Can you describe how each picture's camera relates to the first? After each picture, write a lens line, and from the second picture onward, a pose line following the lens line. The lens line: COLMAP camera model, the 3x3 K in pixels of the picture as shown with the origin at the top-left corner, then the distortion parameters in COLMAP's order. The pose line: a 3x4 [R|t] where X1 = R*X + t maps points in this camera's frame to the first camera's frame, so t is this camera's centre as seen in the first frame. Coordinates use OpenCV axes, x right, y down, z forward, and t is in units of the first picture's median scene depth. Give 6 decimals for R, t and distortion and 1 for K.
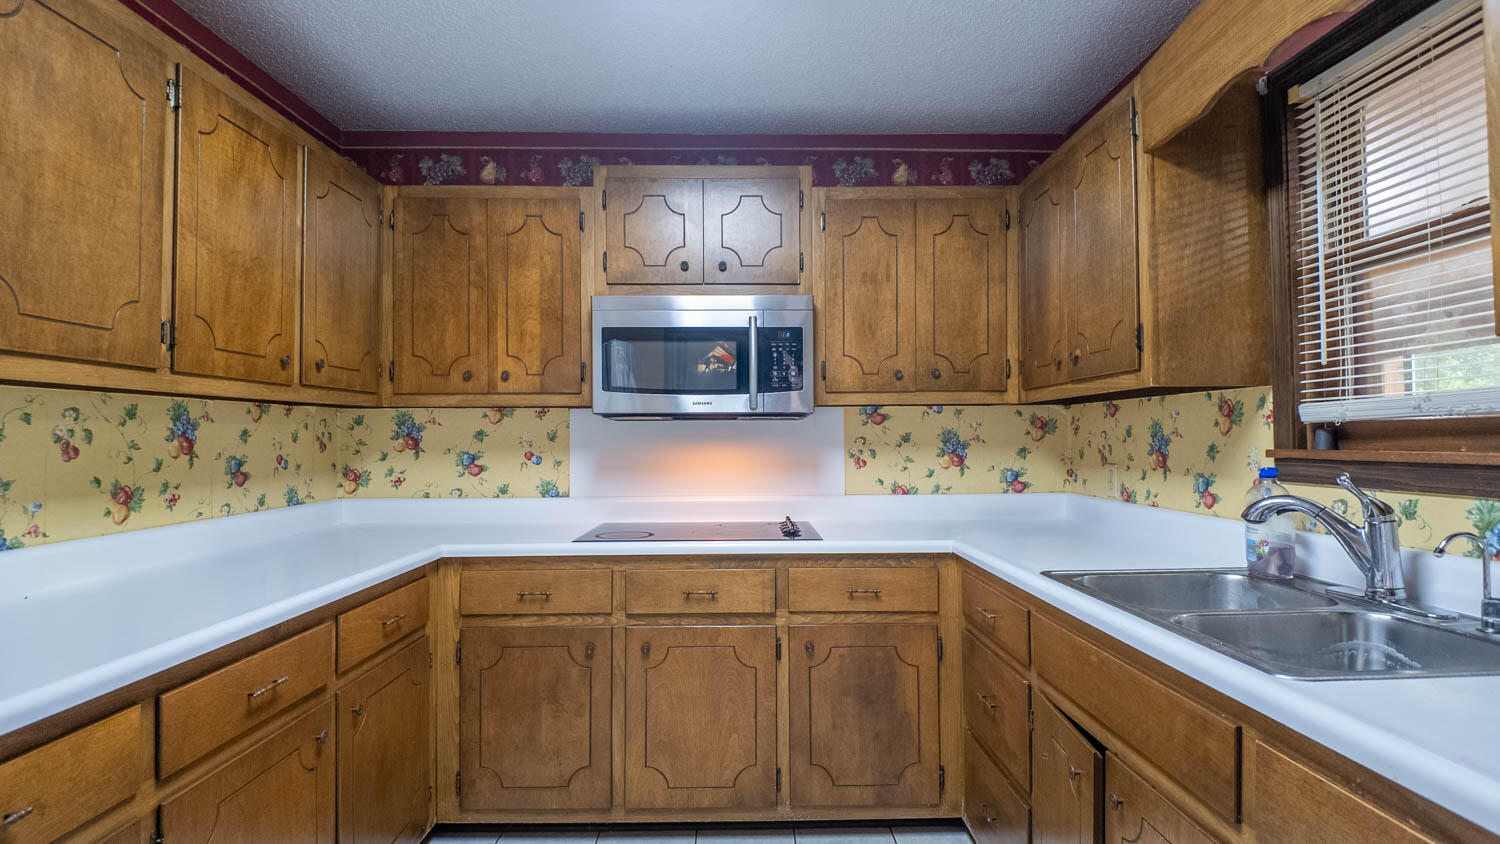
lens RADIAL K [[774.6, 0, 750.0], [0, 774.6, 424.2], [0, 0, 1]] dist [0.046205, -0.055852]
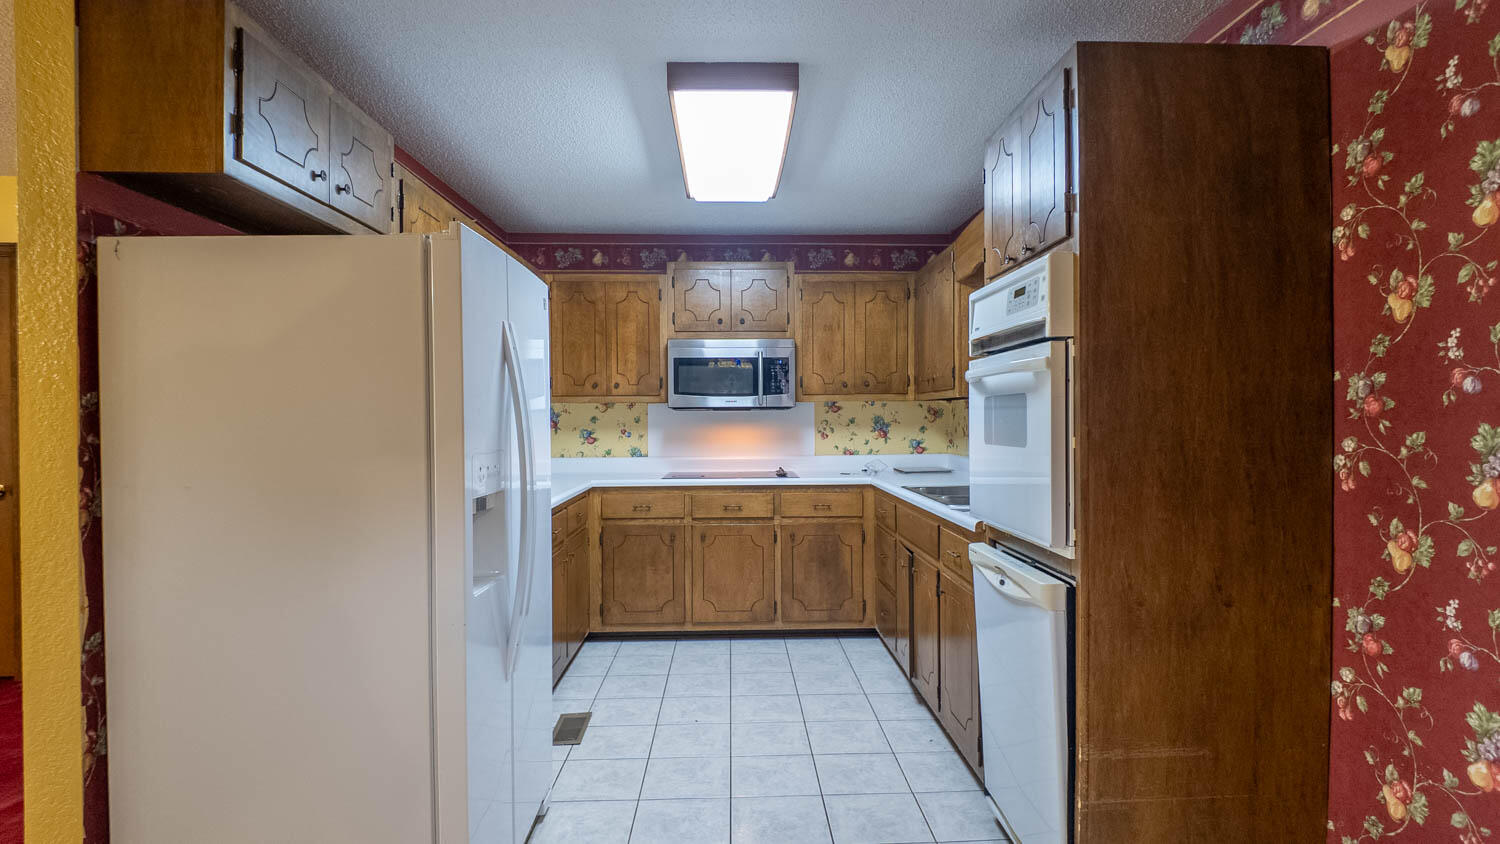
lens RADIAL K [[865.4, 0, 752.6], [0, 865.4, 417.6], [0, 0, 1]] dist [0.096764, -0.087307]
pose [[0.999810, -0.001354, 0.019443, -0.050720], [0.000953, 0.999787, 0.020624, -0.029948], [-0.019467, -0.020601, 0.999598, -0.928925]]
